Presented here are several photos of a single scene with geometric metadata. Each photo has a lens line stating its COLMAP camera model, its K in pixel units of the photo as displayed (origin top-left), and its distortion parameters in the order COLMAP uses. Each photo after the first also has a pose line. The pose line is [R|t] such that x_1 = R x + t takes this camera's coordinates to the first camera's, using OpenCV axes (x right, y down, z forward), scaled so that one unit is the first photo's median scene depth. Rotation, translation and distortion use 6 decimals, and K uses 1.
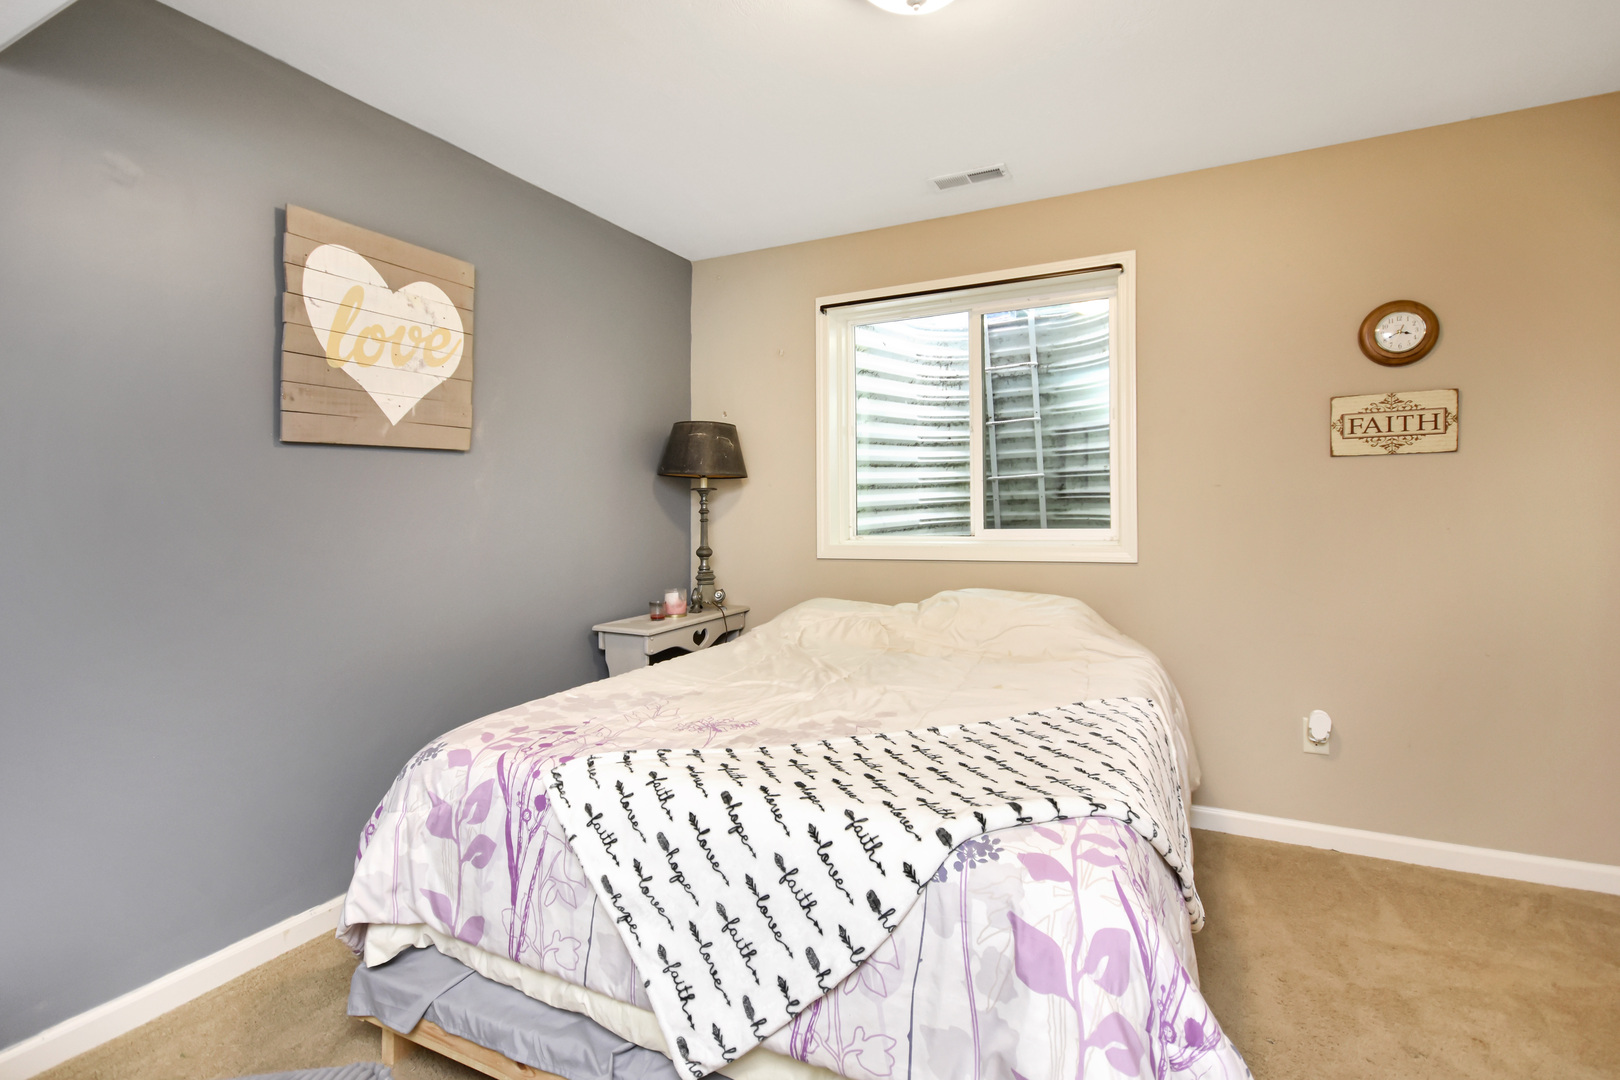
lens RADIAL K [[770.2, 0, 810.0], [0, 770.2, 540.0], [0, 0, 1]] dist [0.029652, 0.000029]
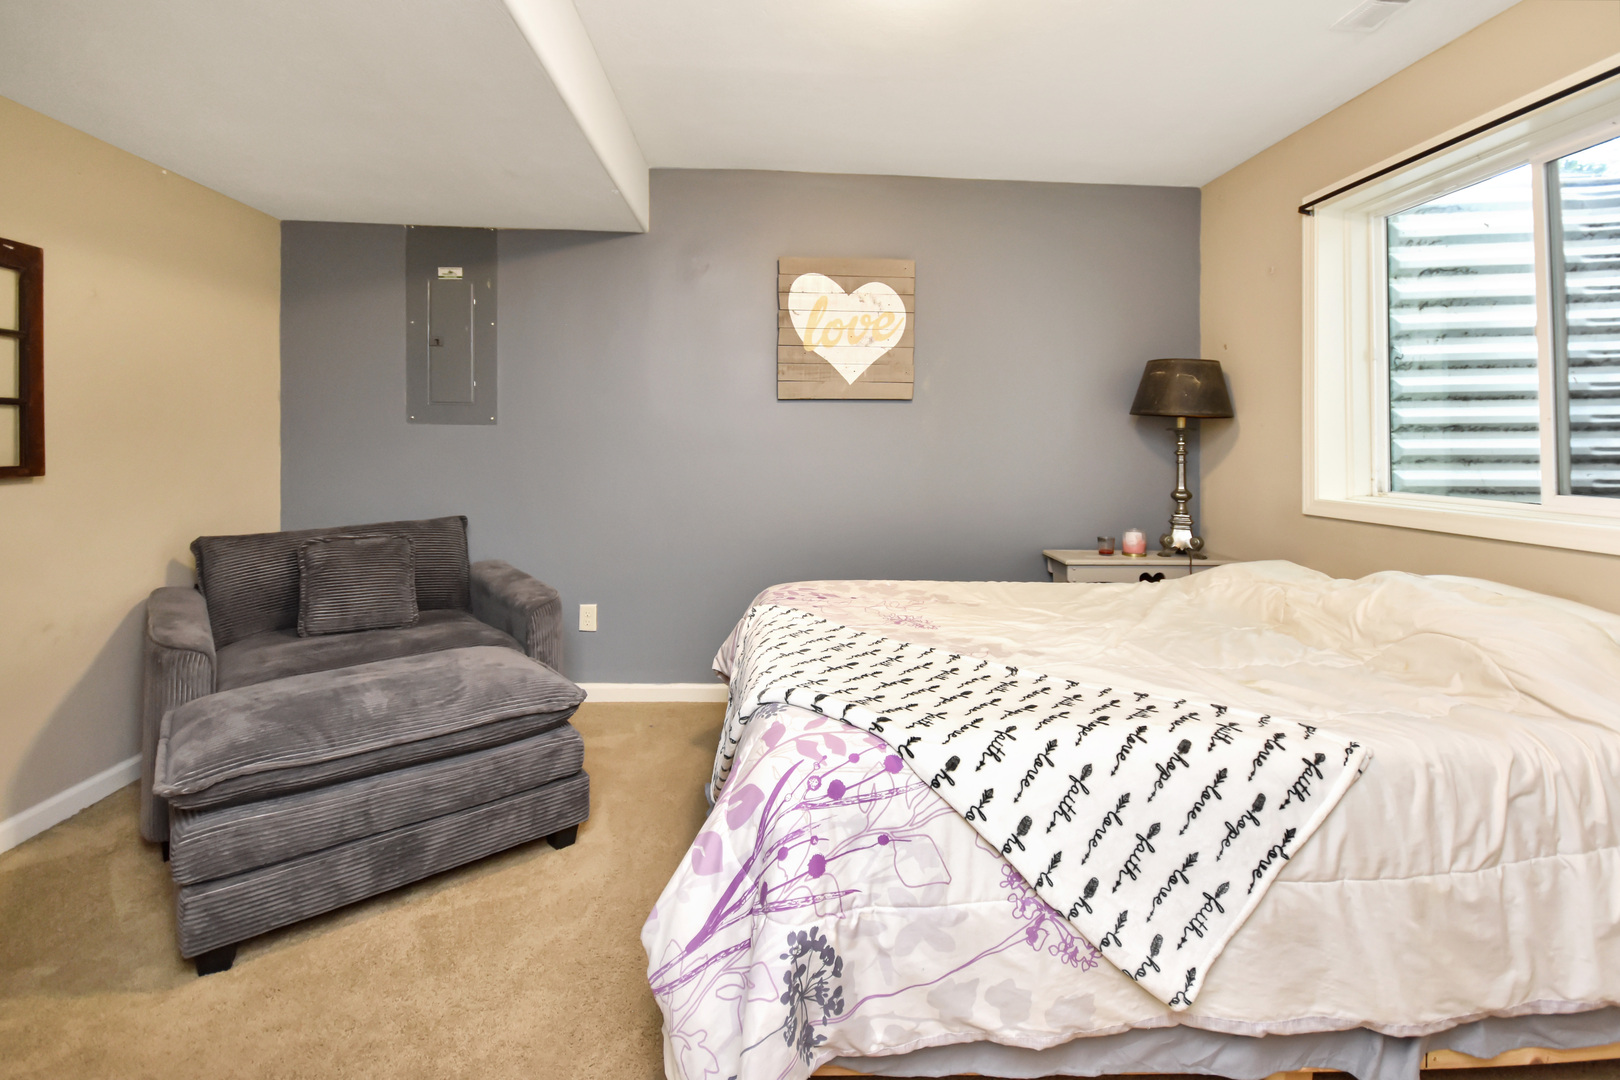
lens RADIAL K [[754.9, 0, 810.0], [0, 754.9, 540.0], [0, 0, 1]] dist [-0.000868, -0.000184]
pose [[0.493700, 0.132310, -0.859508, 0.670940], [-0.064064, 0.991206, 0.115785, -0.012900], [0.867269, -0.002099, 0.497835, 0.192690]]
